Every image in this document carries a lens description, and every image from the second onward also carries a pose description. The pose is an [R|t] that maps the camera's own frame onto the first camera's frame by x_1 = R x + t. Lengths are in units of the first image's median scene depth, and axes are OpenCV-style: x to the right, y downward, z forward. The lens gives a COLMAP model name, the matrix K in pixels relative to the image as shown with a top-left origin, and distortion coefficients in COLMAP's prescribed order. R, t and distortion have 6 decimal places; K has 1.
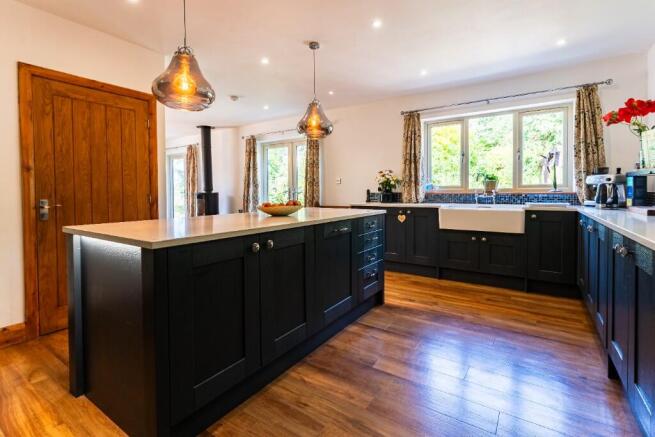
lens RADIAL K [[311.0, 0, 325.7], [0, 311.0, 192.7], [0, 0, 1]] dist [-0.000436, 0.000022]
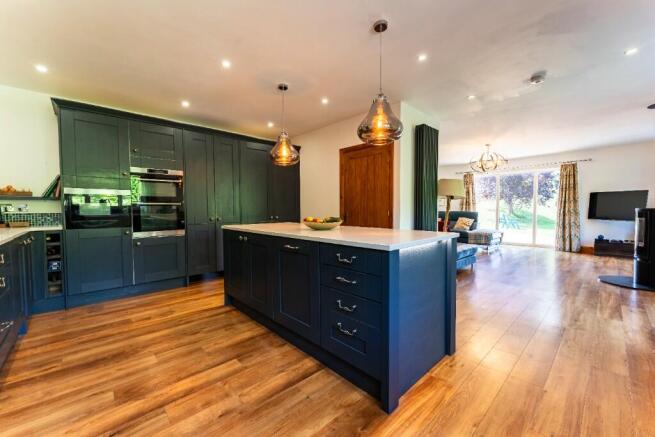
lens RADIAL K [[265.6, 0, 327.5], [0, 265.6, 218.5], [0, 0, 1]] dist [0.000631, 0.000010]
pose [[-0.225870, 0.047721, -0.972988, 0.869244], [-0.000629, 0.998792, 0.049132, -0.020650], [0.974157, 0.011709, -0.225567, 1.316653]]
